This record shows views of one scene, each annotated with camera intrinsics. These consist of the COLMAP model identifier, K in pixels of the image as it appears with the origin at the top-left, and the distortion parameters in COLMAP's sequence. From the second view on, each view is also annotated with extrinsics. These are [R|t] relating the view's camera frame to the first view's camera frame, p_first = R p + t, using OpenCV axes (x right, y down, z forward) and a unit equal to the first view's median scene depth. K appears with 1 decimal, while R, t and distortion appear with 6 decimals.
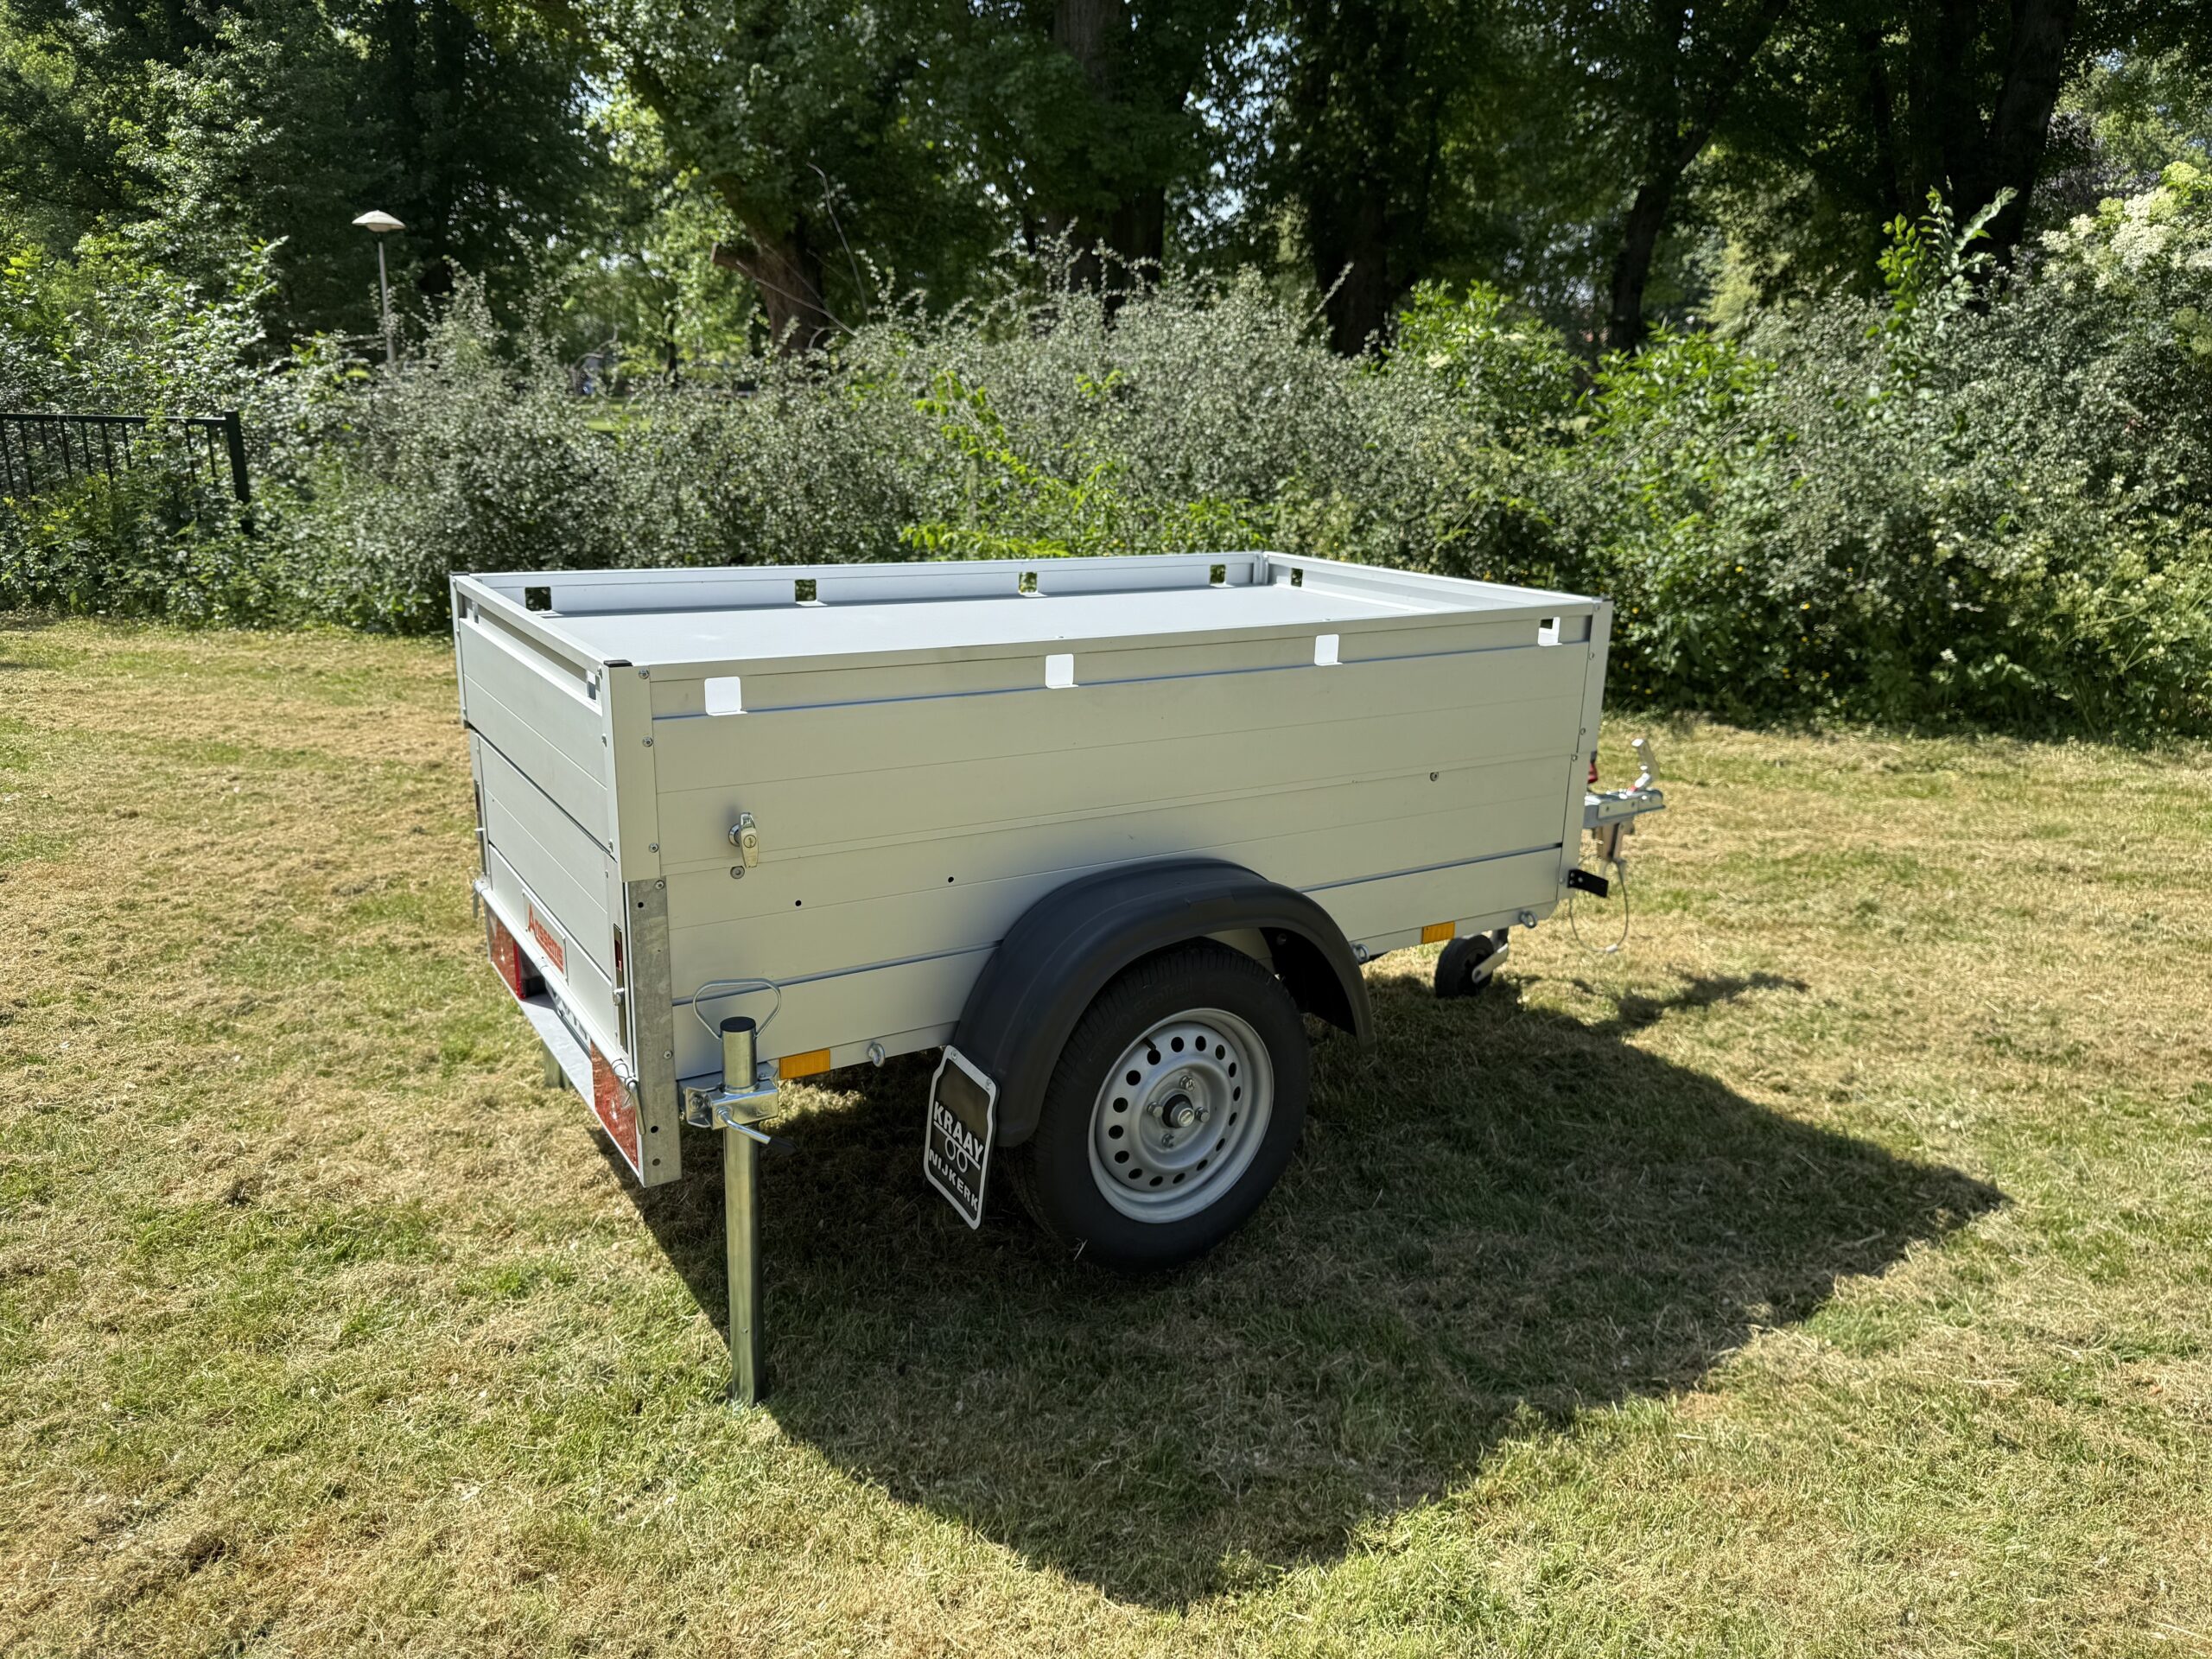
lens RADIAL K [[1619.7, 0, 1106.0], [0, 1619.7, 829.5], [0, 0, 1]] dist [0.080343, -0.107081]
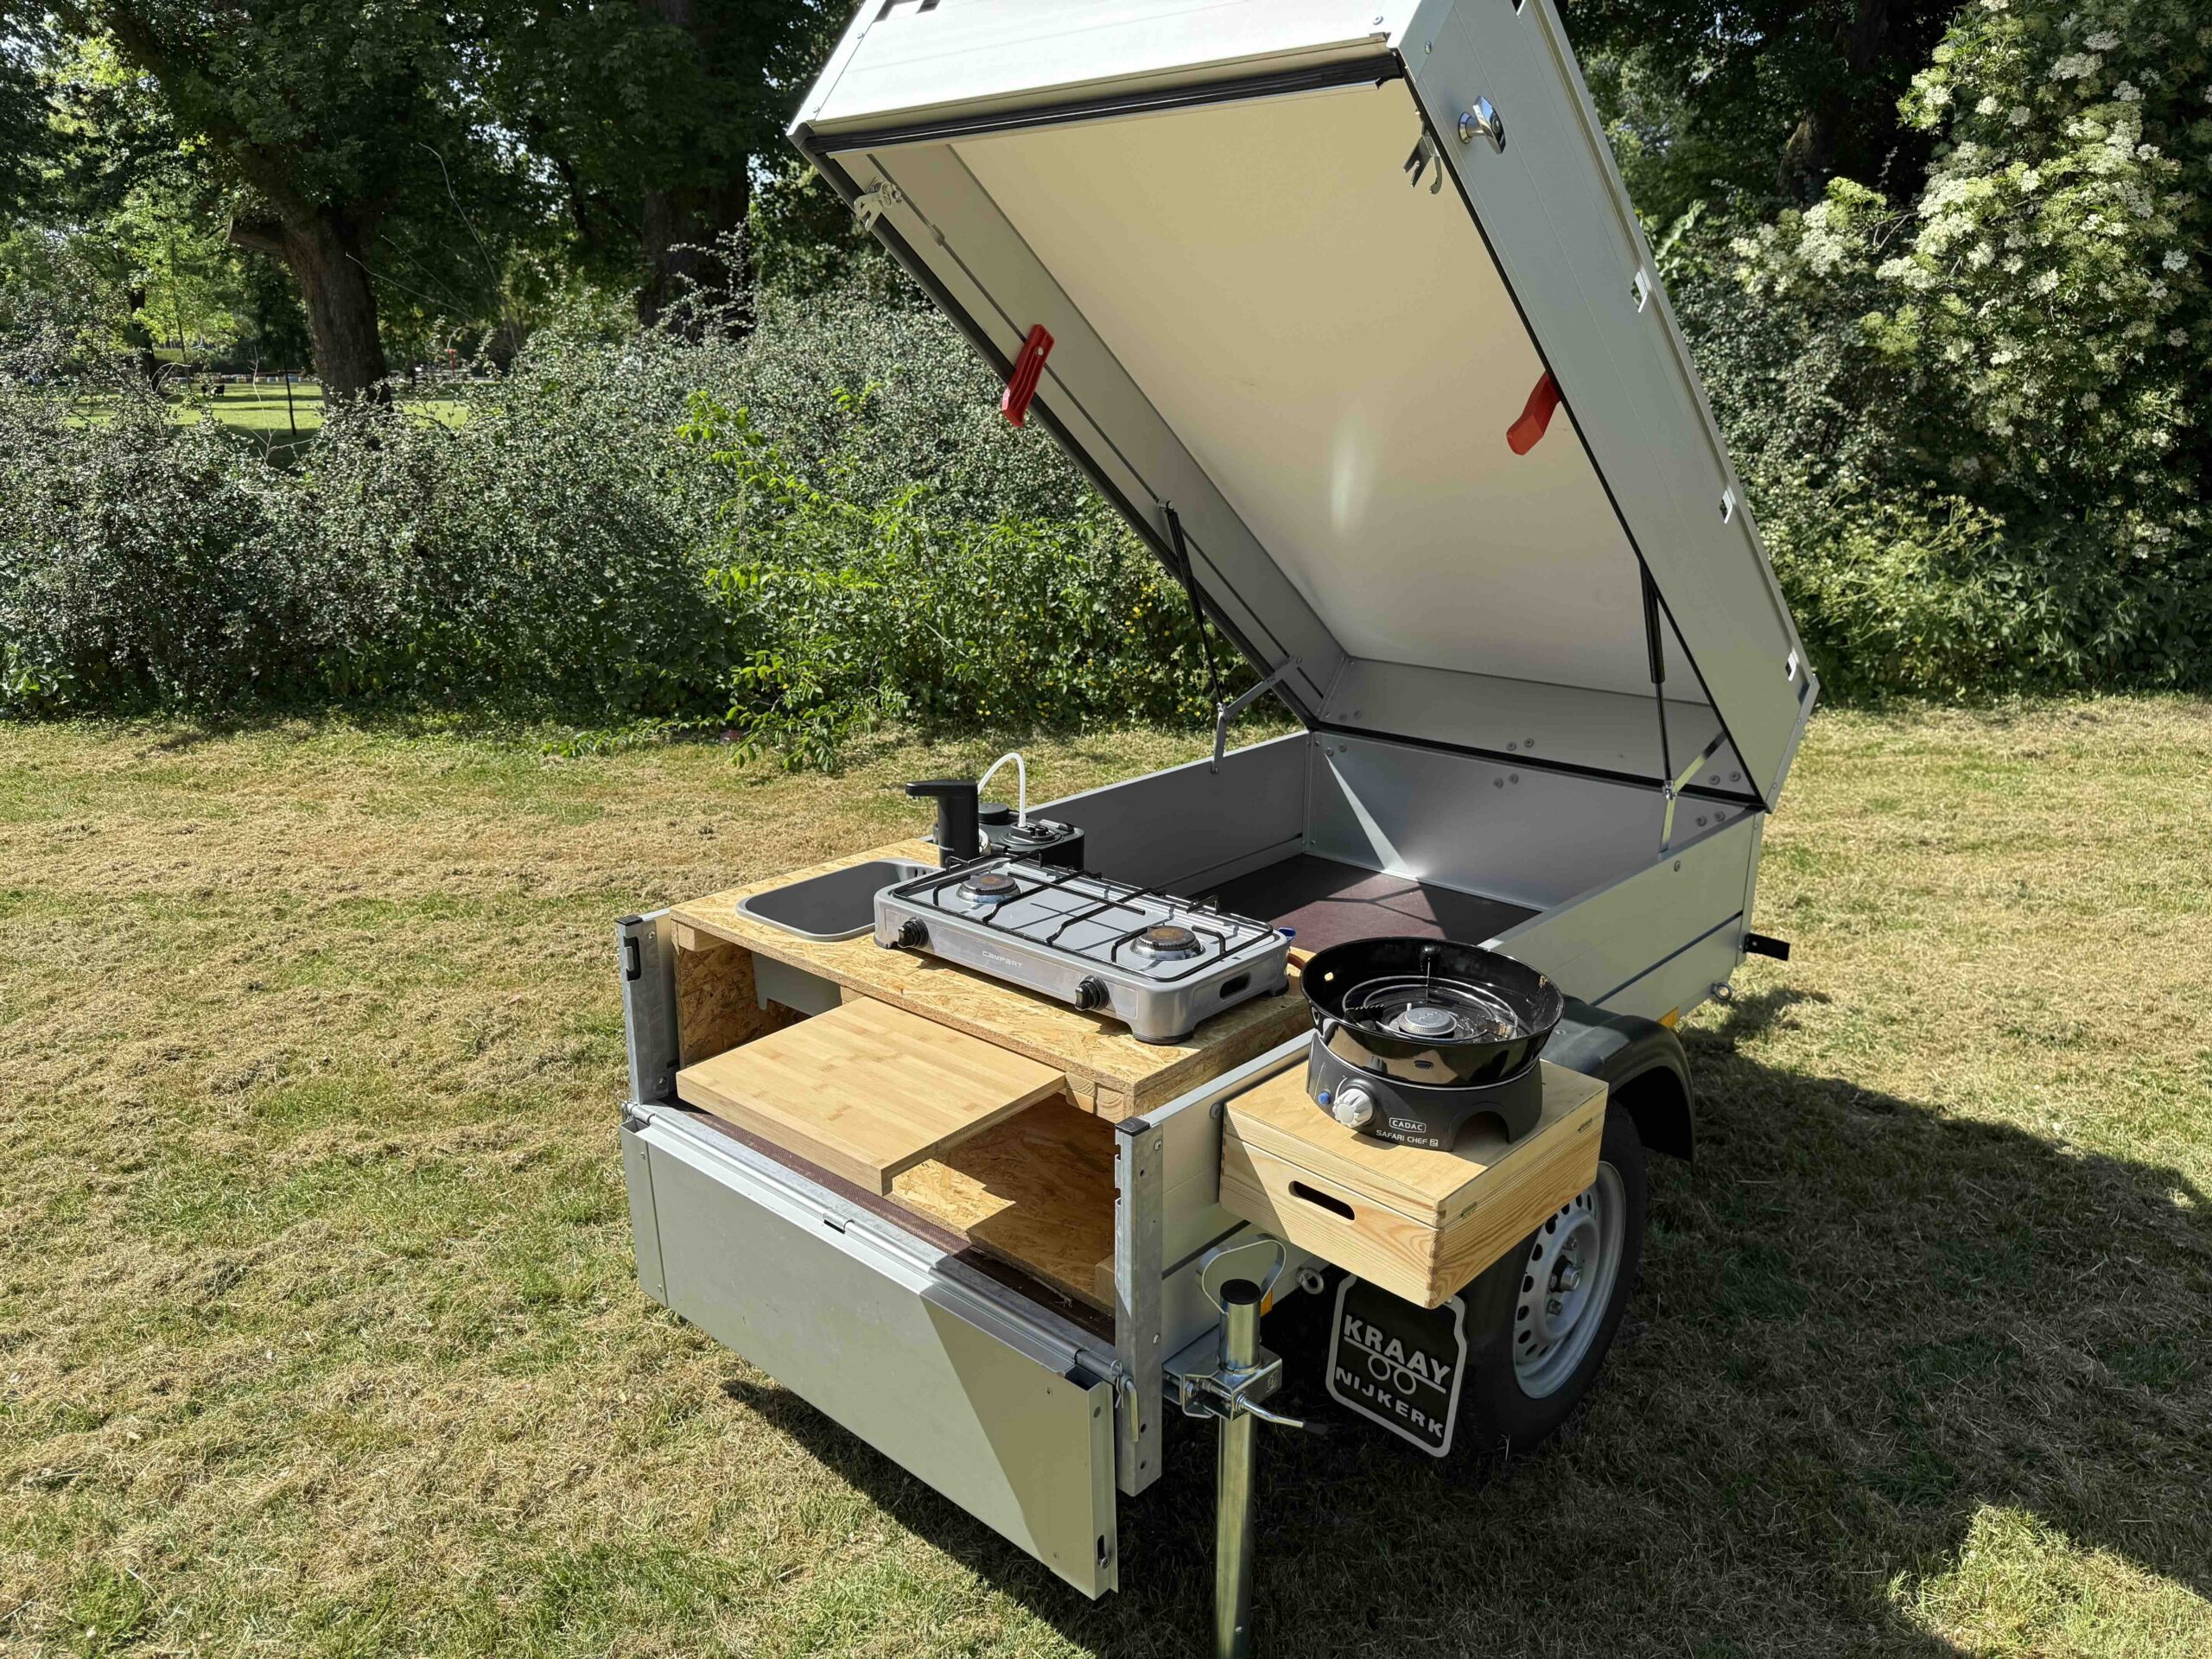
lens RADIAL K [[1593.7, 0, 1106.0], [0, 1593.7, 829.5], [0, 0, 1]] dist [0.072849, -0.084340]
pose [[0.959111, -0.098047, 0.265507, -0.234867], [0.091767, 0.995130, 0.035985, -0.075238], [-0.267742, -0.010148, 0.963437, 0.103121]]
